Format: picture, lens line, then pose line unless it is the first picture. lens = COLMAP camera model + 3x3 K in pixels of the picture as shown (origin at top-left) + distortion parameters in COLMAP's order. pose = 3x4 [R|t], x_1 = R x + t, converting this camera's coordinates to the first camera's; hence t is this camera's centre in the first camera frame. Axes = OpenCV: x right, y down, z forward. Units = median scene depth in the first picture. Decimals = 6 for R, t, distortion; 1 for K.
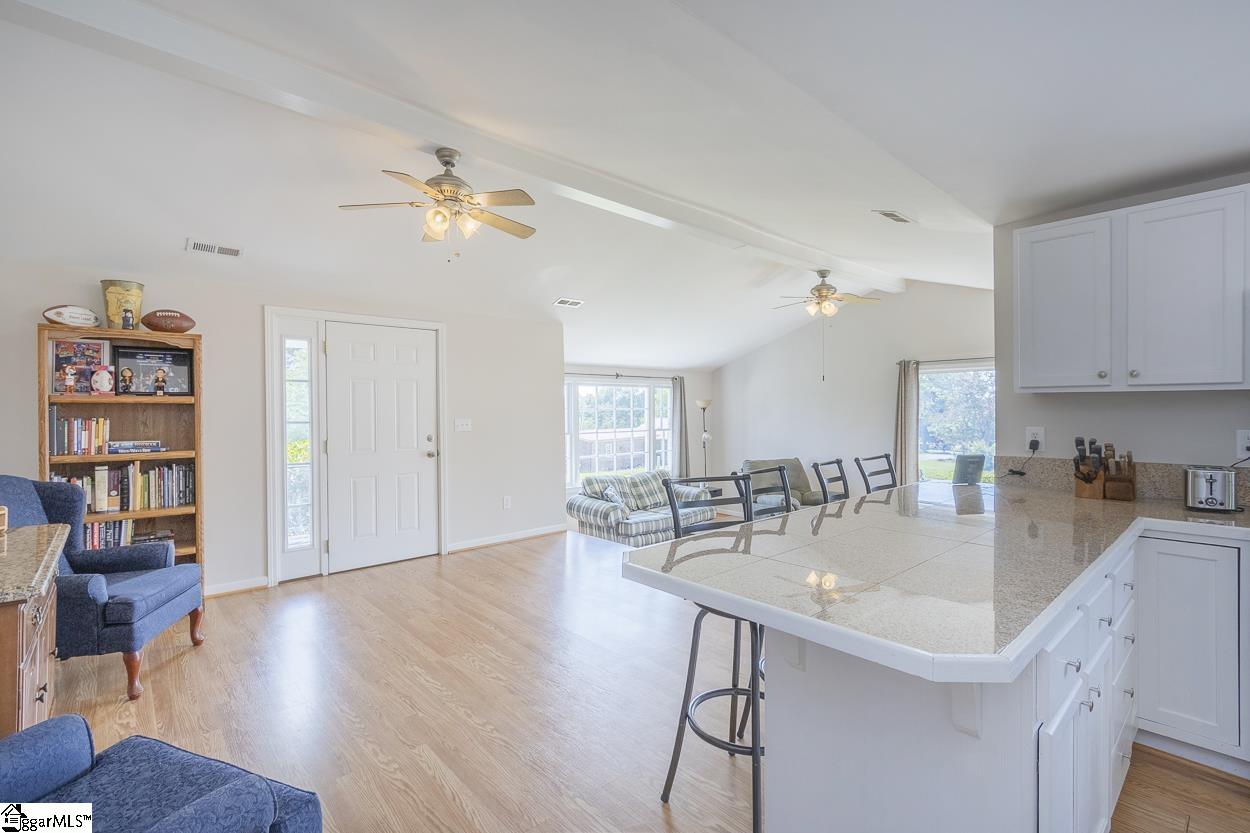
lens RADIAL K [[570.4, 0, 621.3], [0, 570.4, 410.5], [0, 0, 1]] dist [0.003828, -0.000745]
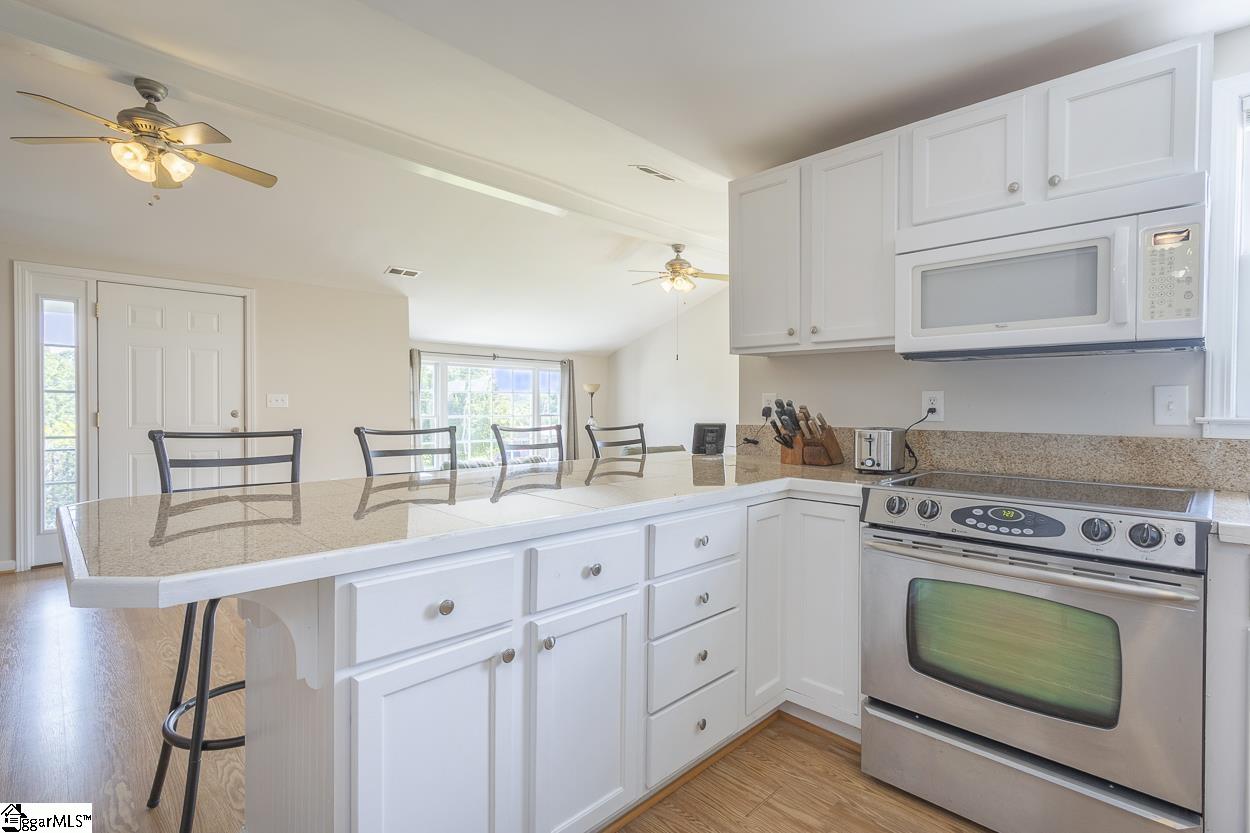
lens RADIAL K [[570.4, 0, 730.5], [0, 570.4, 425.7], [0, 0, 1]] dist [0.003828, -0.000745]
pose [[0.998826, 0.009617, 0.047483, 0.572434], [-0.010071, 0.999906, 0.009327, 0.069525], [-0.047389, -0.009794, 0.998829, 0.048429]]
